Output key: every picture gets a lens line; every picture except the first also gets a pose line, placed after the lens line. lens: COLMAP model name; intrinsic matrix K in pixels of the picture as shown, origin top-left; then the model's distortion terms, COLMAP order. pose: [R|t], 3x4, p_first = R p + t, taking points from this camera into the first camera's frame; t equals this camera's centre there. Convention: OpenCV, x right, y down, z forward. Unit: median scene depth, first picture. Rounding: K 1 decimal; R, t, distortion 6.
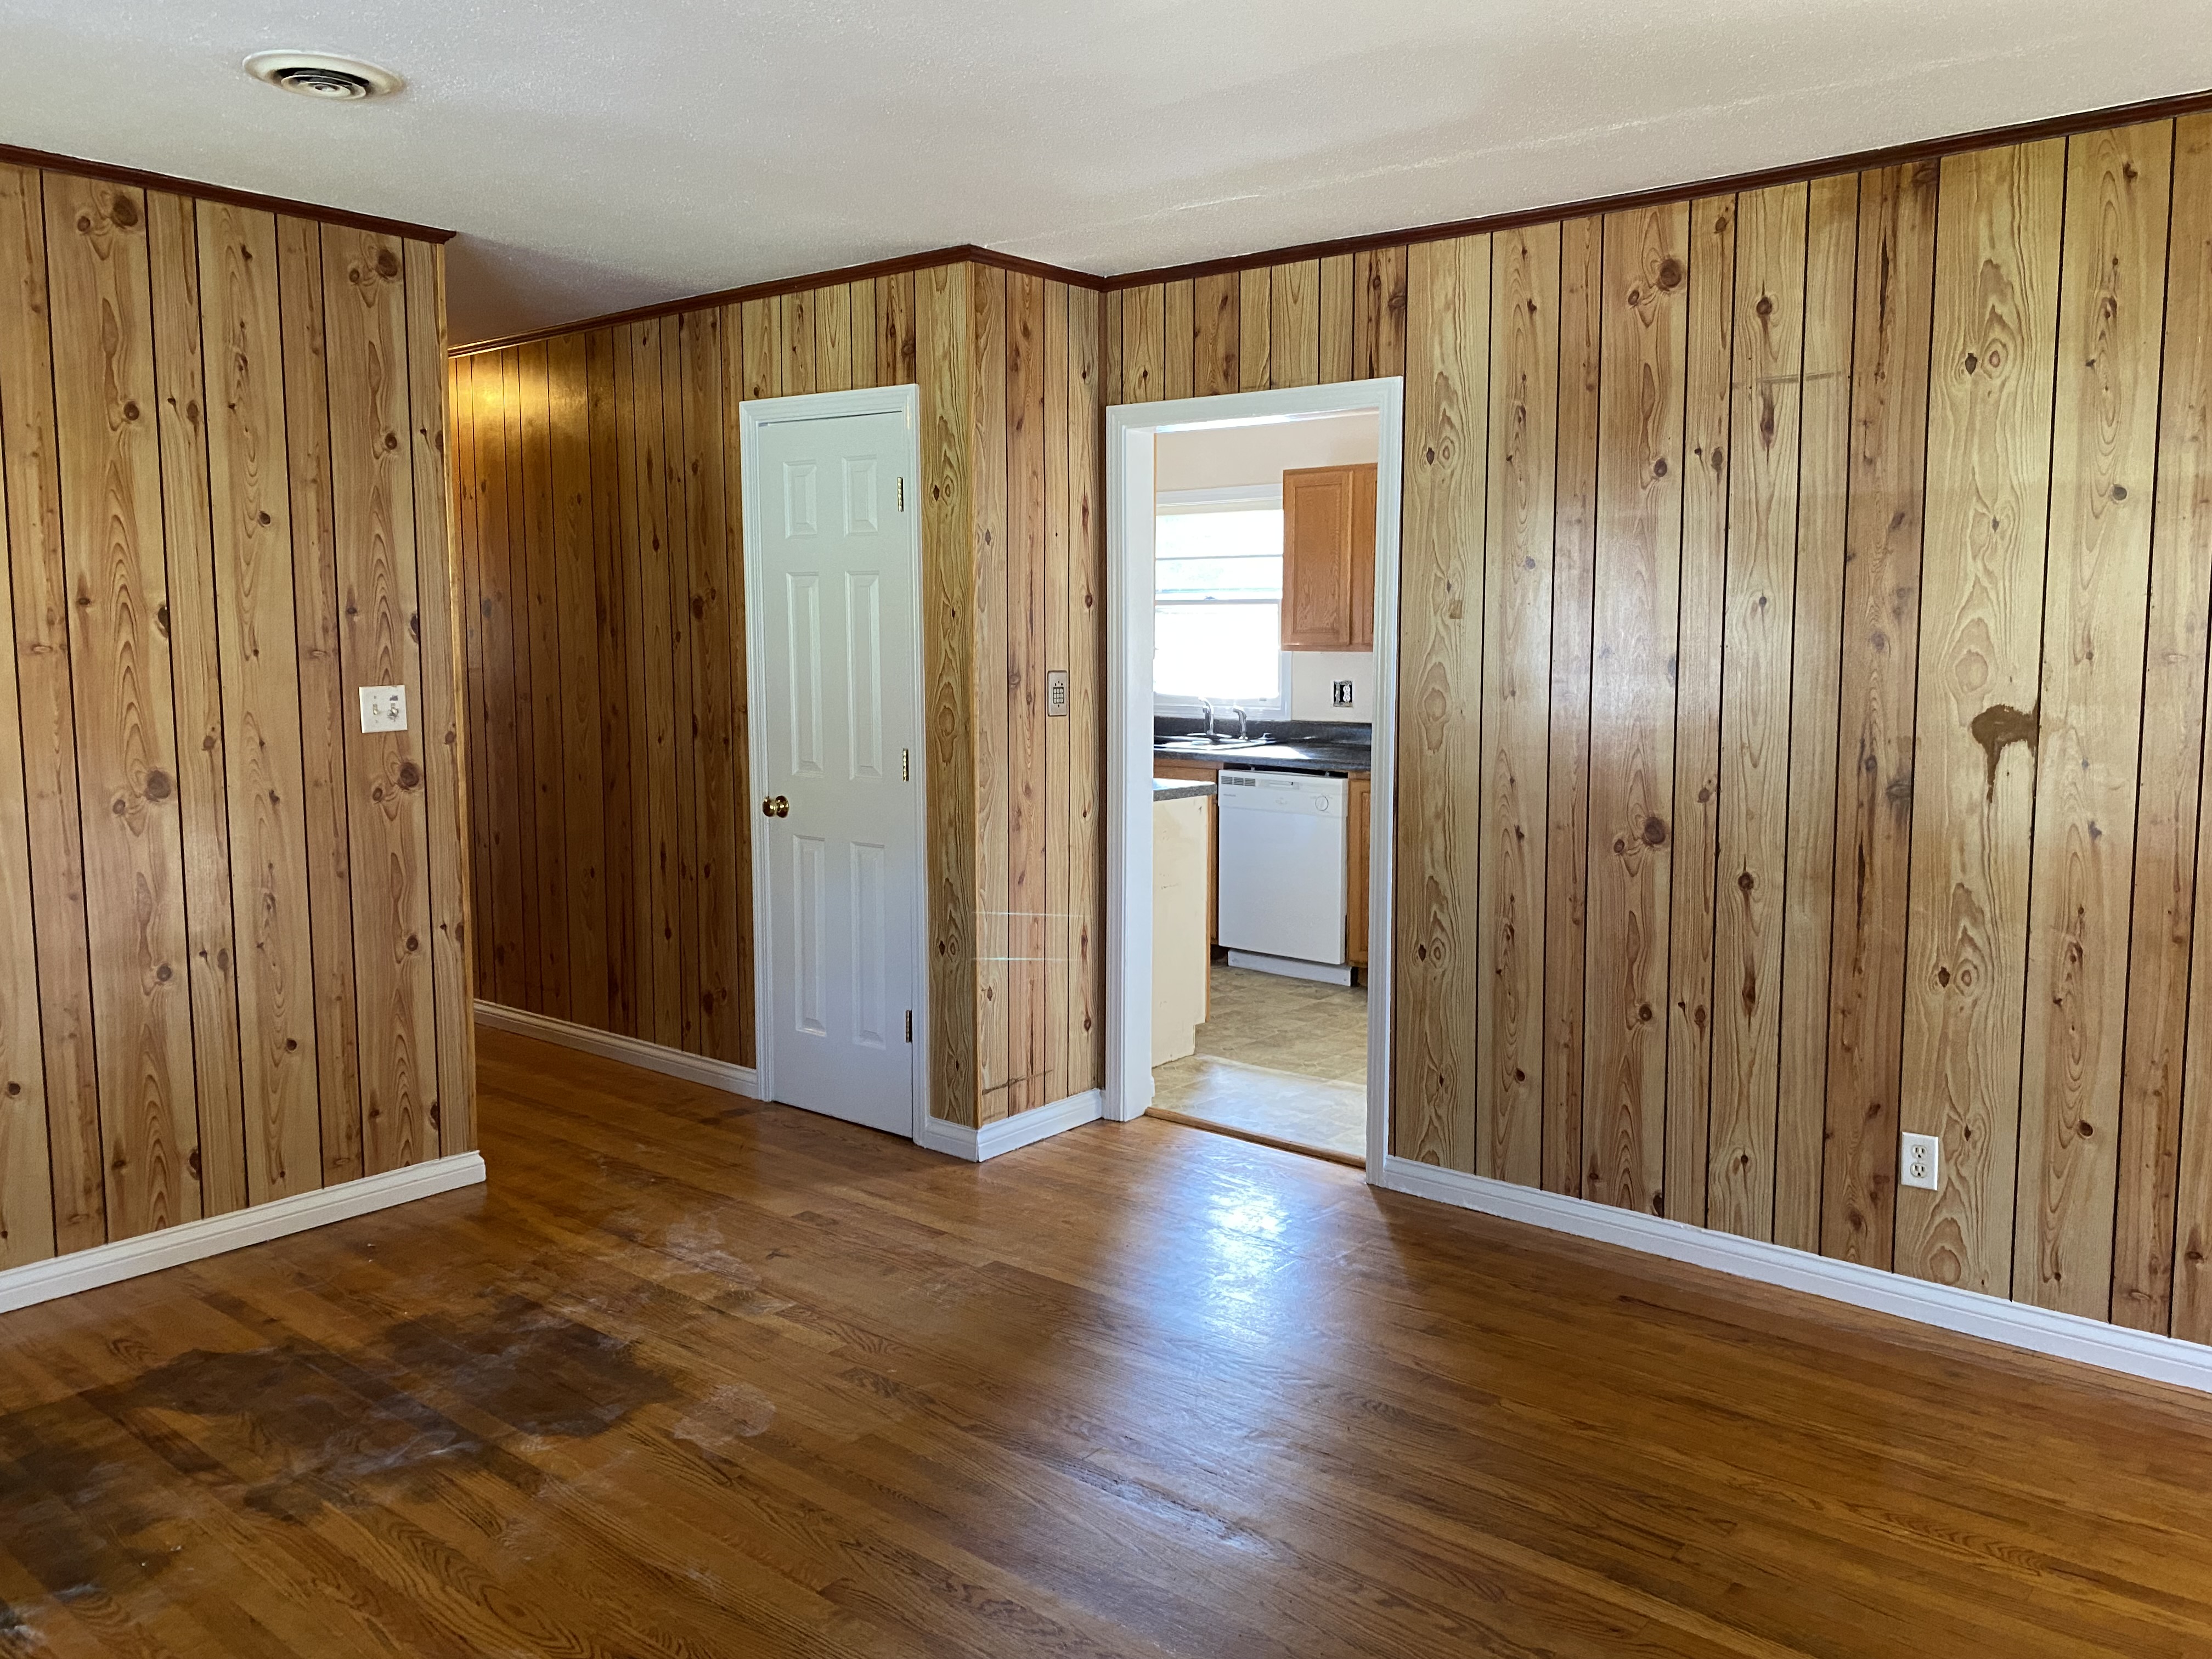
lens RADIAL K [[1732.1, 0, 1103.0], [0, 1732.1, 814.3], [0, 0, 1]] dist [0.092941, -0.087988]
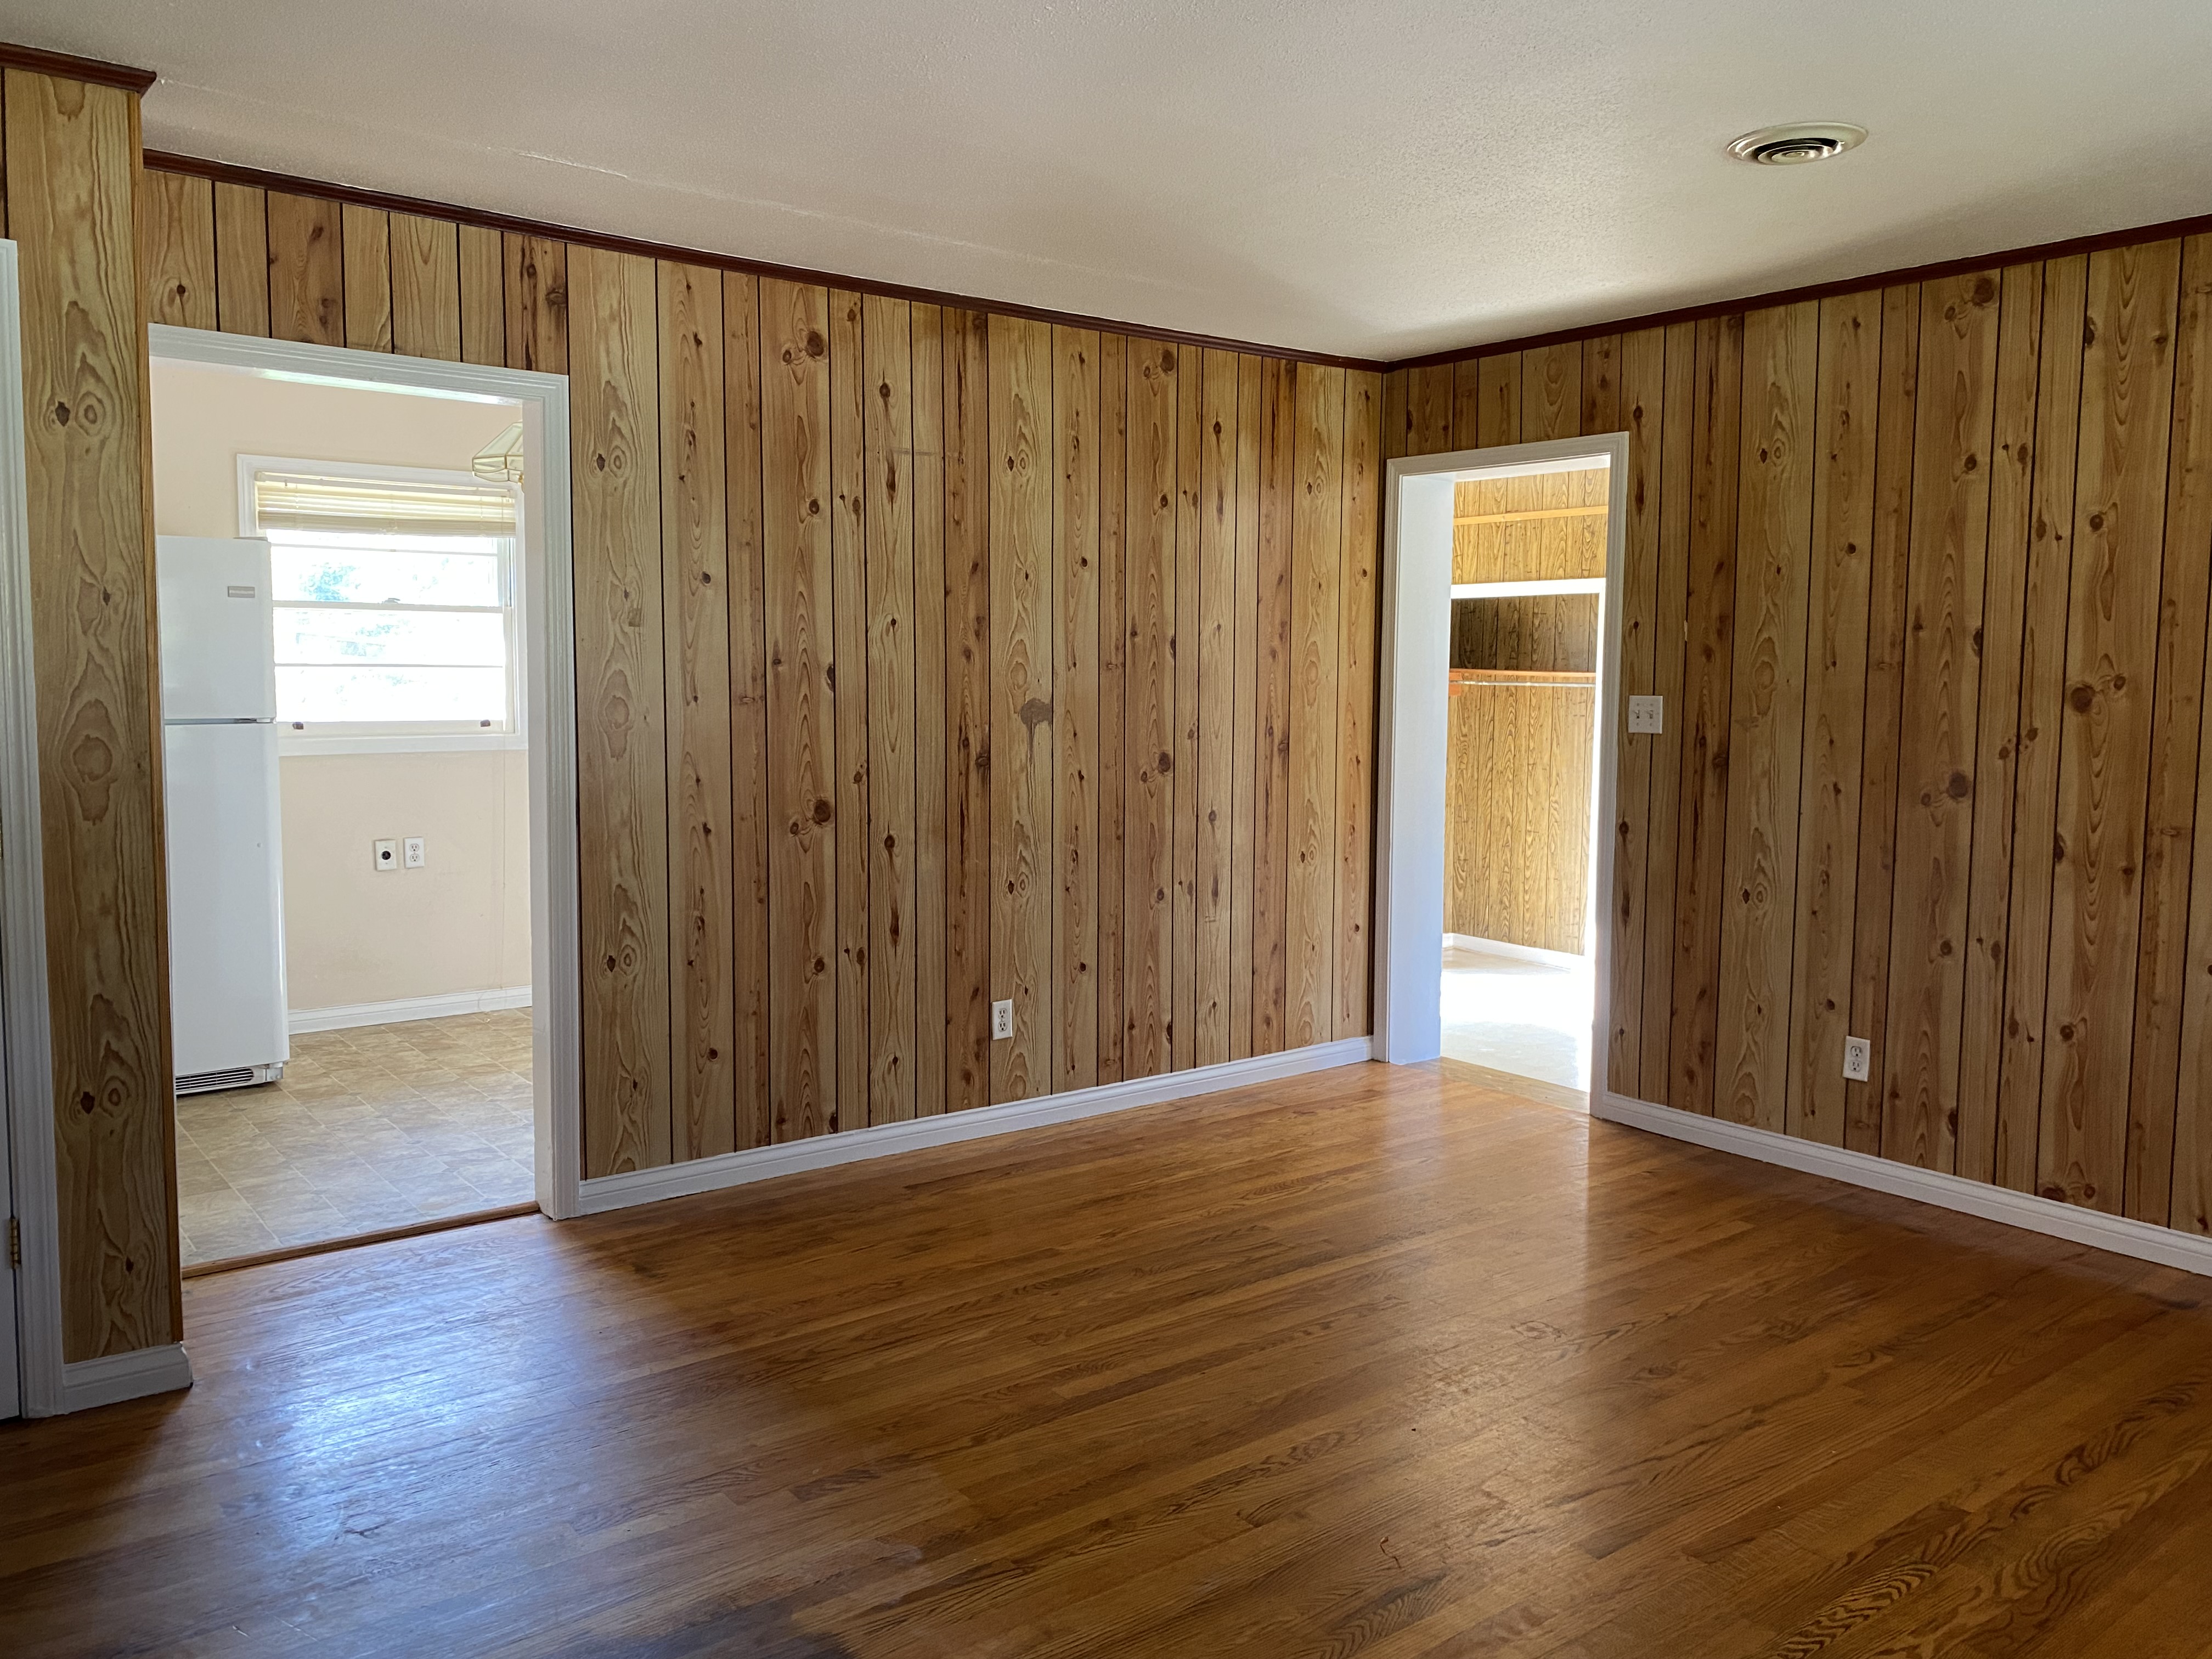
lens RADIAL K [[1742.4, 0, 1106.0], [0, 1742.4, 829.5], [0, 0, 1]] dist [0.075925, -0.083674]
pose [[0.198373, -0.090607, 0.975930, -0.809839], [0.098422, 0.992526, 0.072142, -0.044789], [-0.975173, 0.081742, 0.205808, 0.569850]]
